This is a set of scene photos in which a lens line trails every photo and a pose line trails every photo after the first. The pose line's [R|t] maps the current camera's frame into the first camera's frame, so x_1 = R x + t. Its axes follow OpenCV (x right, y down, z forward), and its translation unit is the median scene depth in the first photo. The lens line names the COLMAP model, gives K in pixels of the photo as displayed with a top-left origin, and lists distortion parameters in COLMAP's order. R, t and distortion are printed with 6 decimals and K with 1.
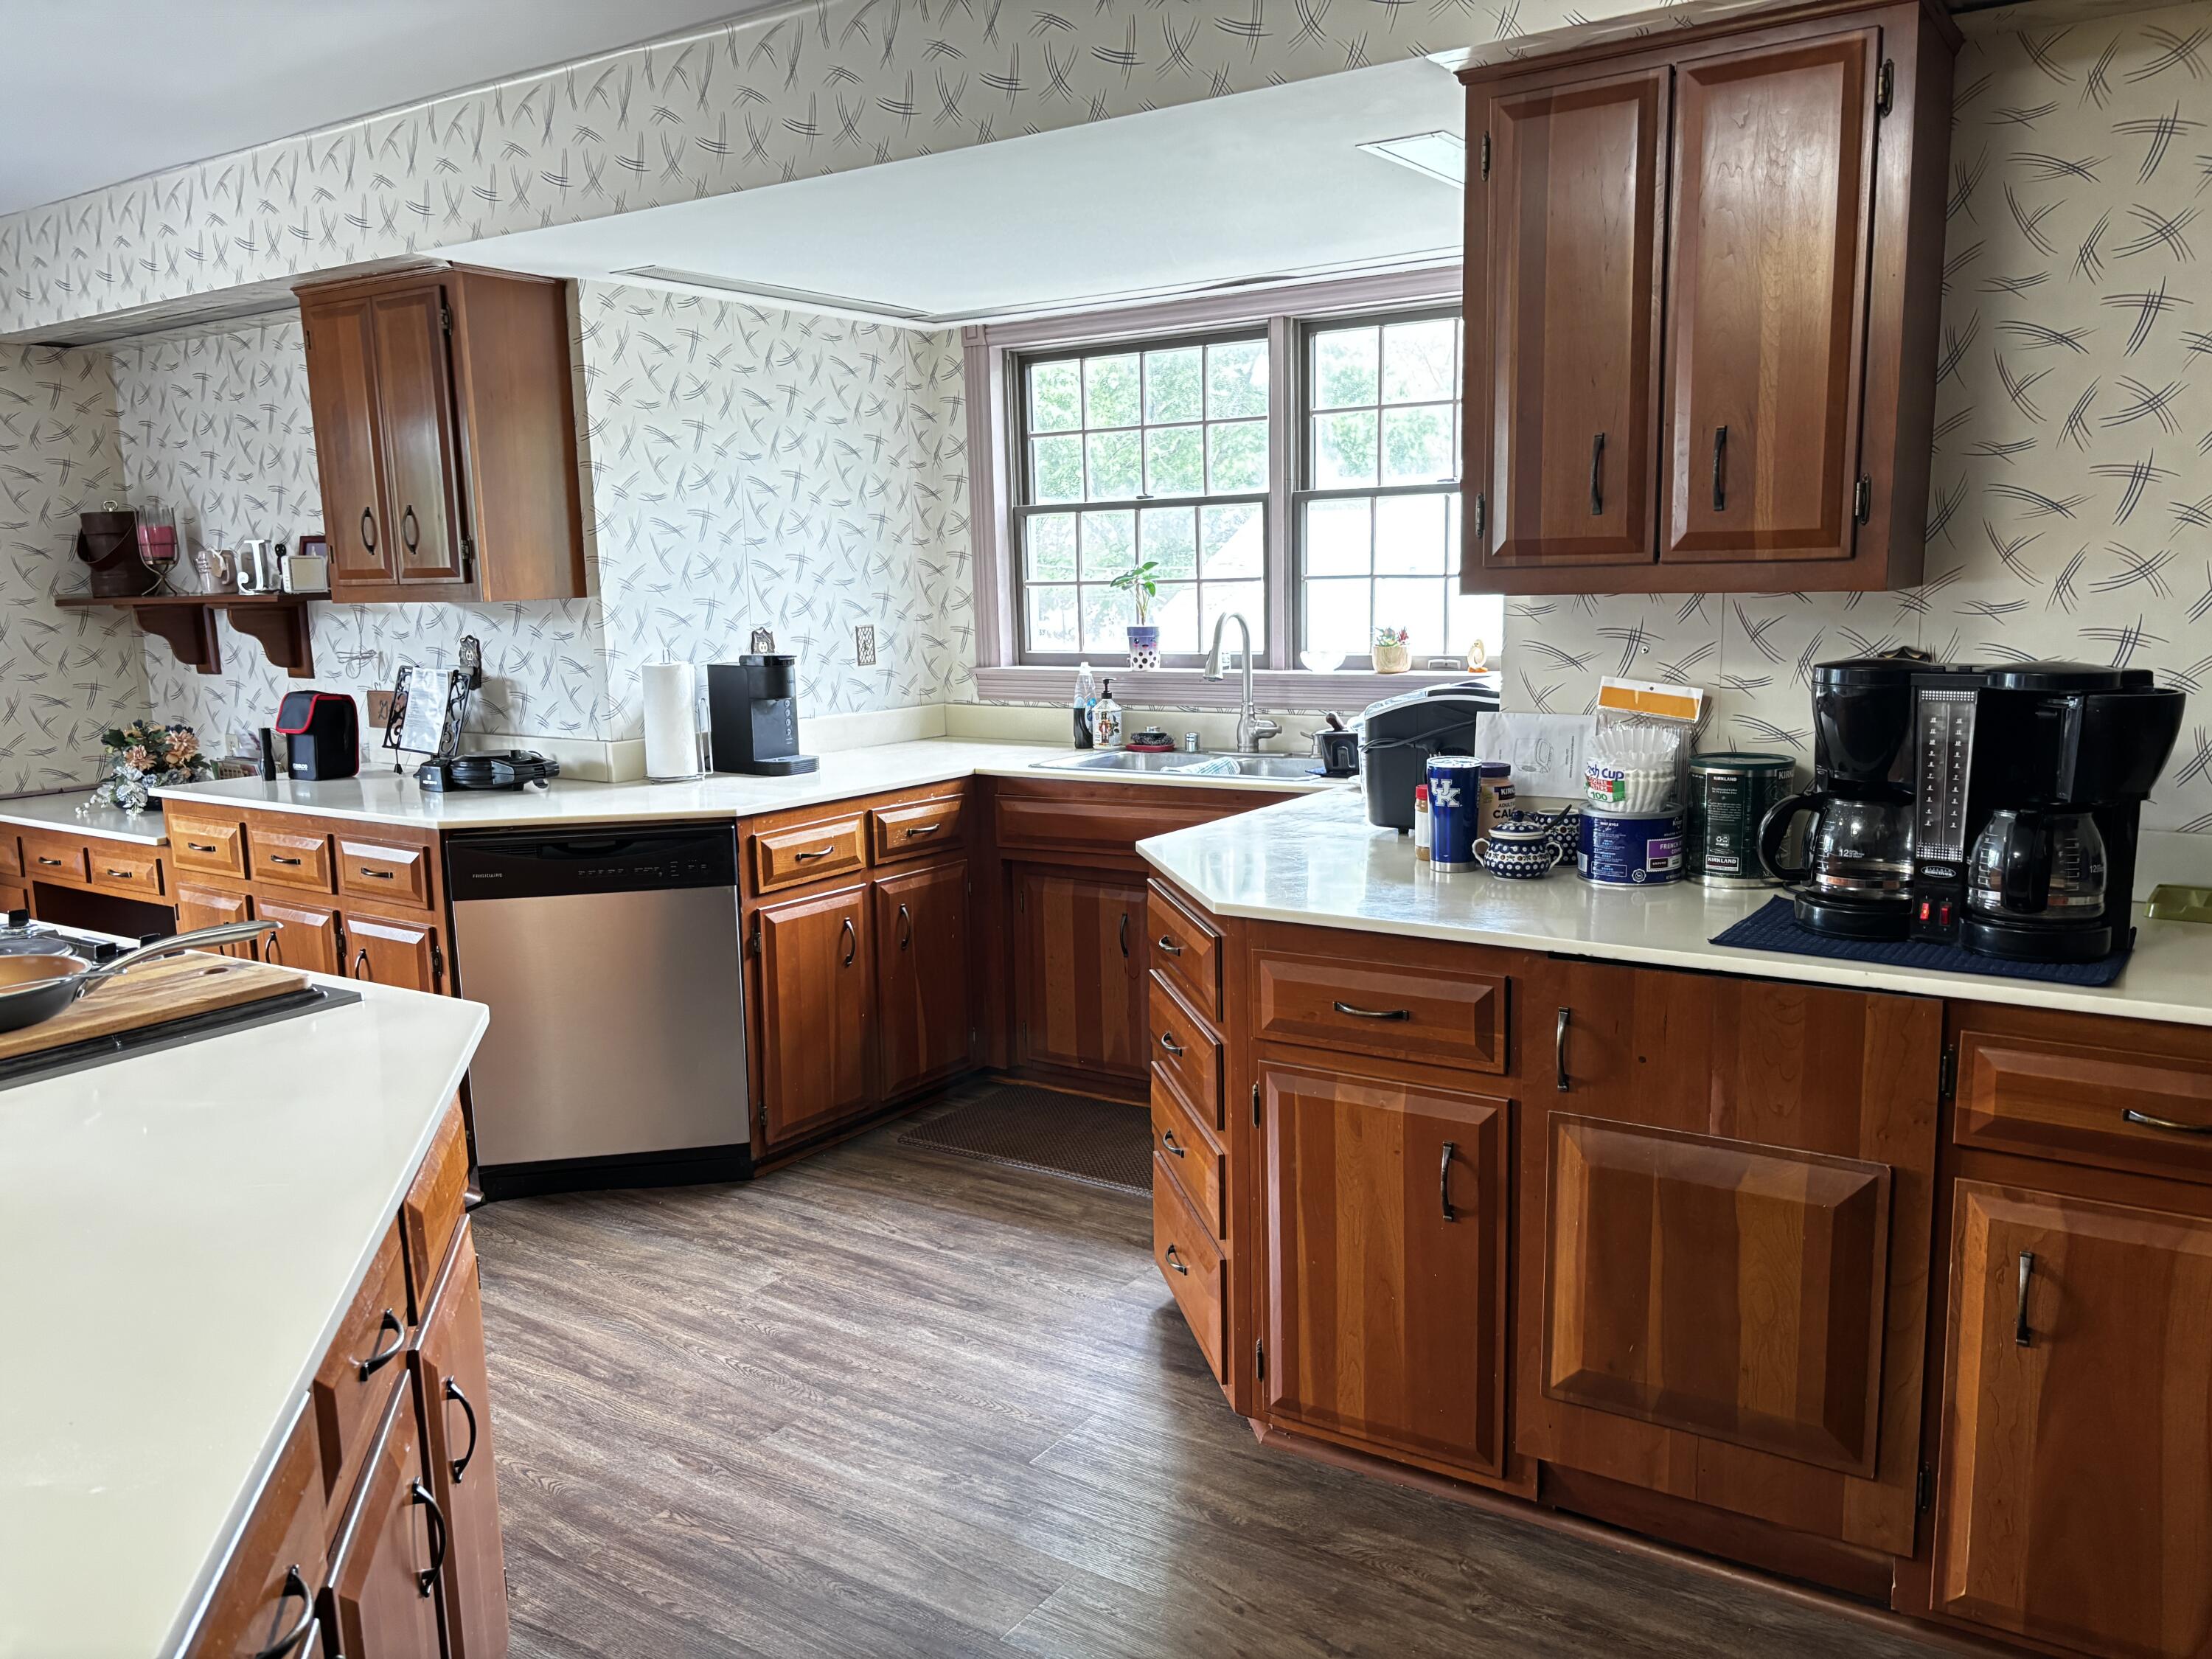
lens RADIAL K [[1685.7, 0, 1116.4], [0, 1685.7, 840.4], [0, 0, 1]] dist [0.036838, -0.025564]
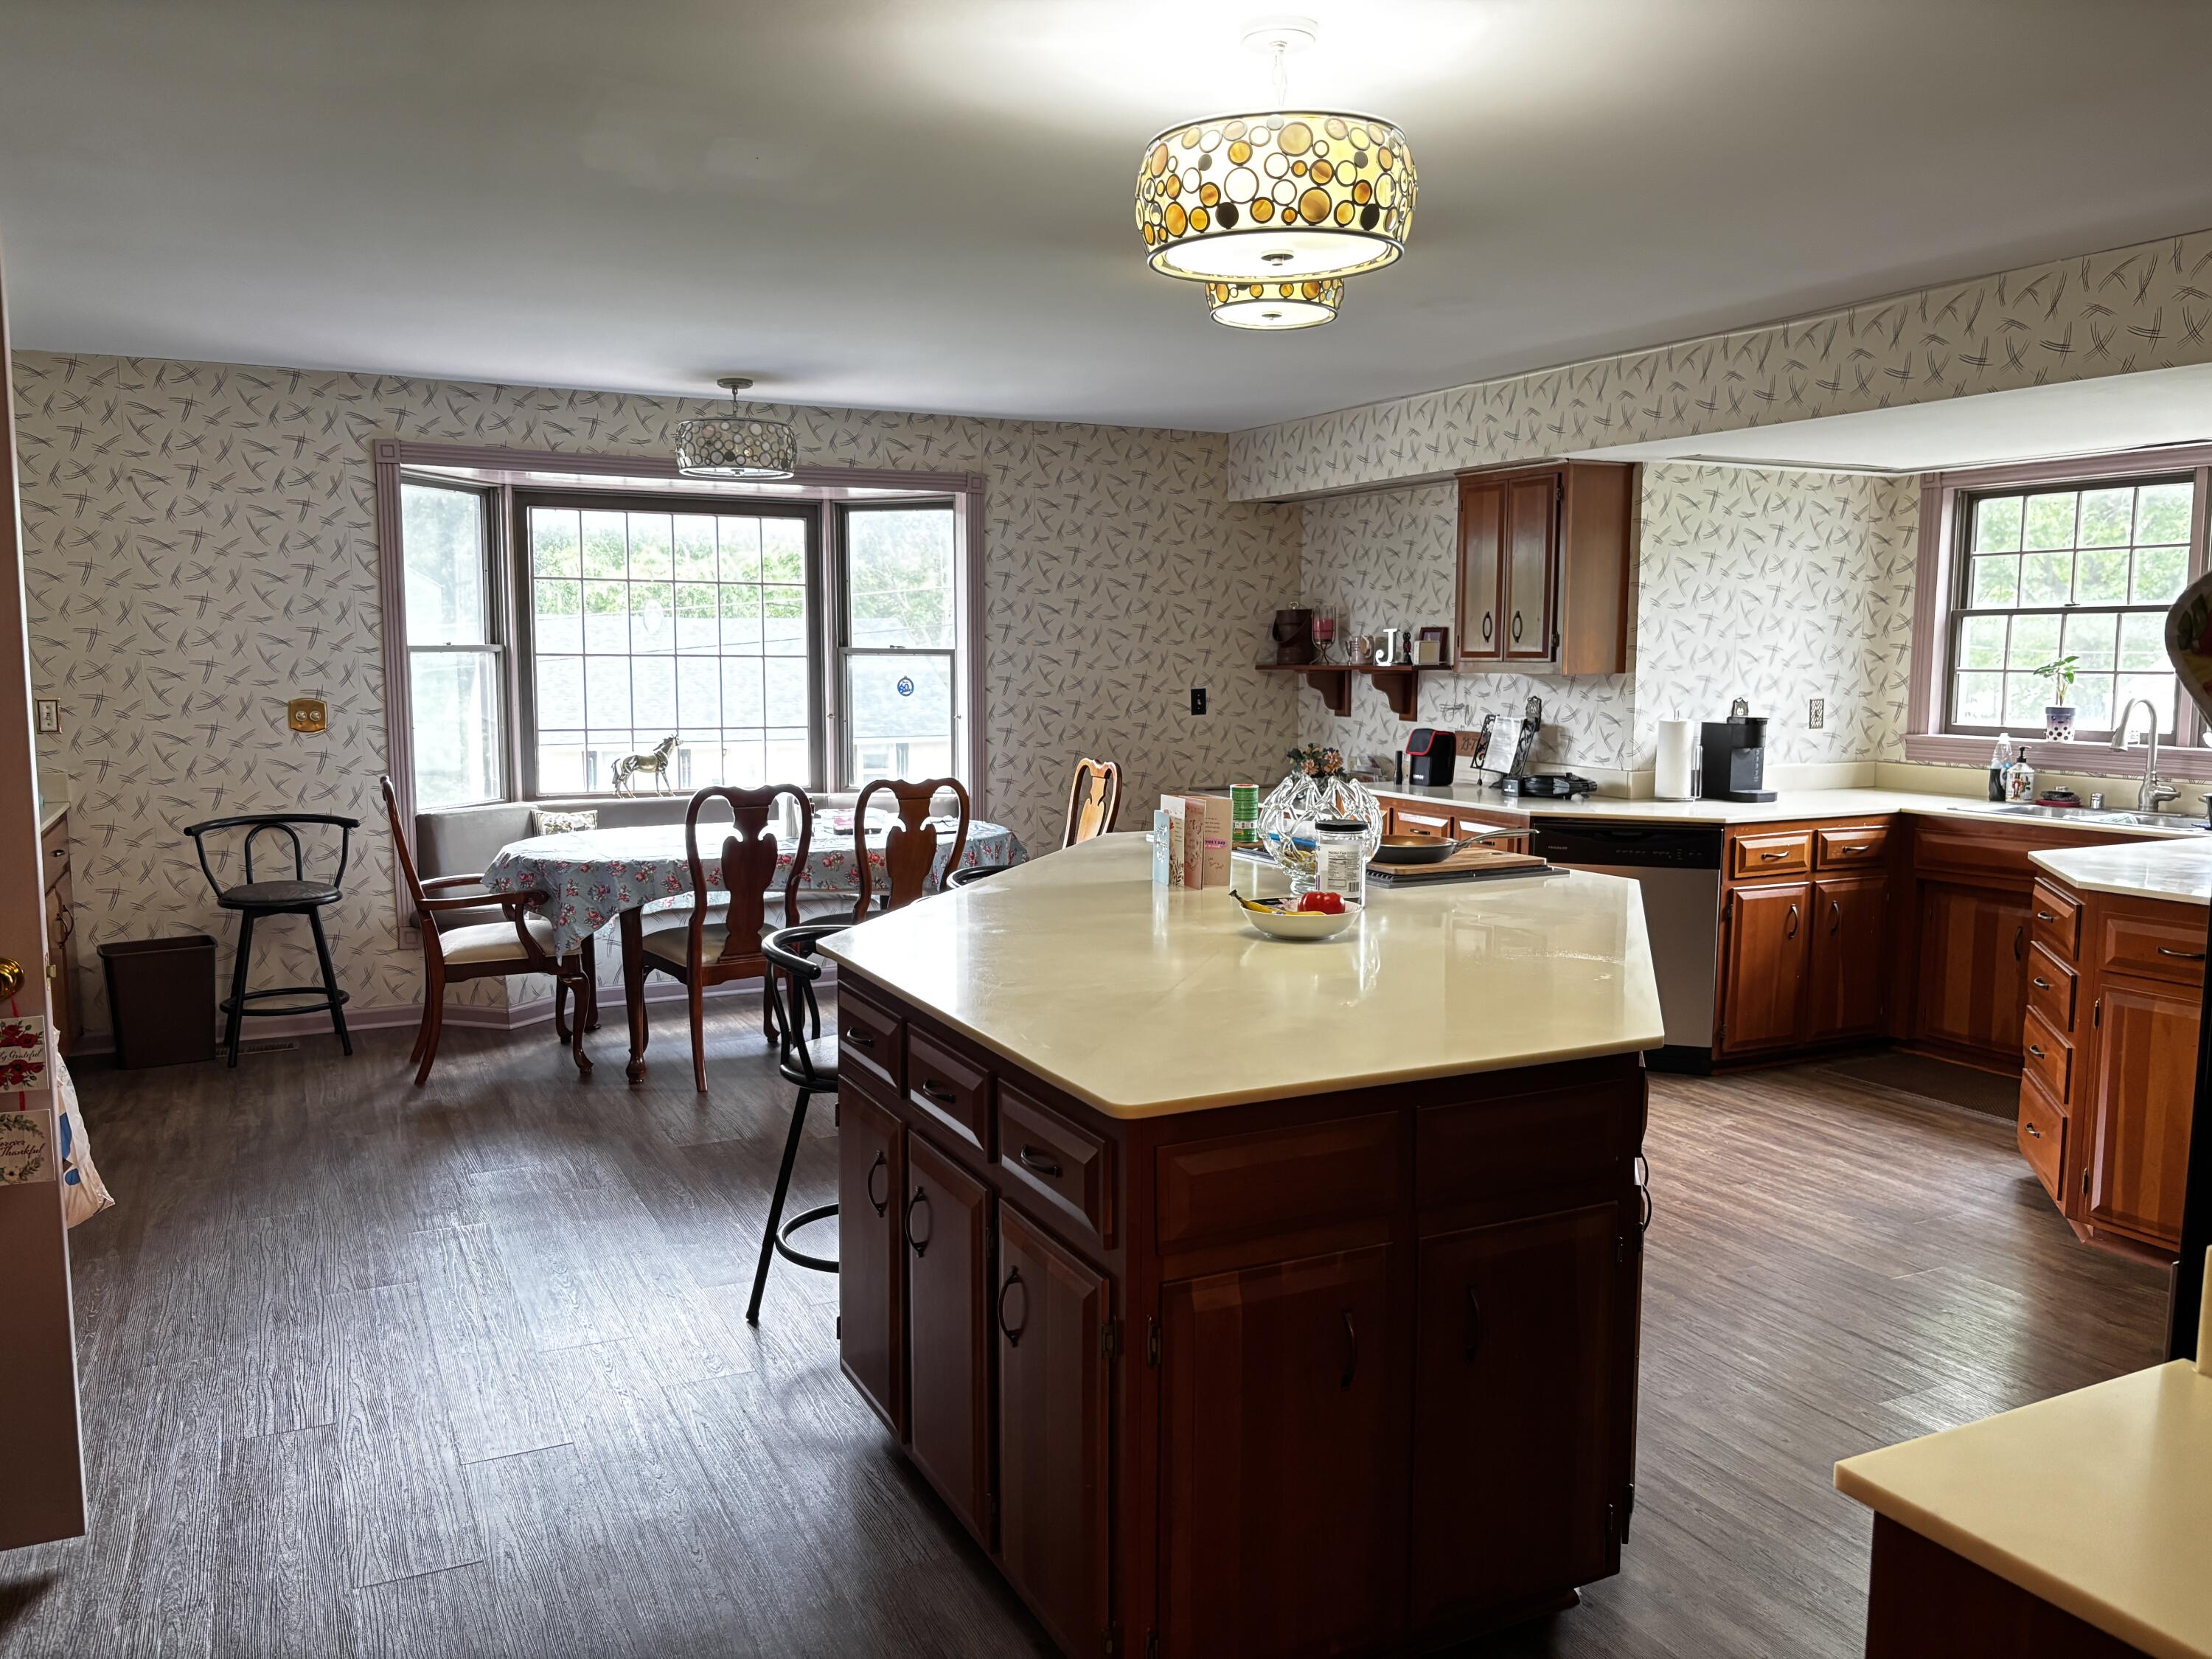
lens RADIAL K [[1685.7, 0, 1117.2], [0, 1685.7, 846.2], [0, 0, 1]] dist [0.036838, -0.025564]
pose [[0.873586, 0.079492, -0.480133, 0.021412], [-0.097741, 0.995126, -0.013082, 0.067891], [0.476753, 0.058357, 0.877098, -0.487157]]
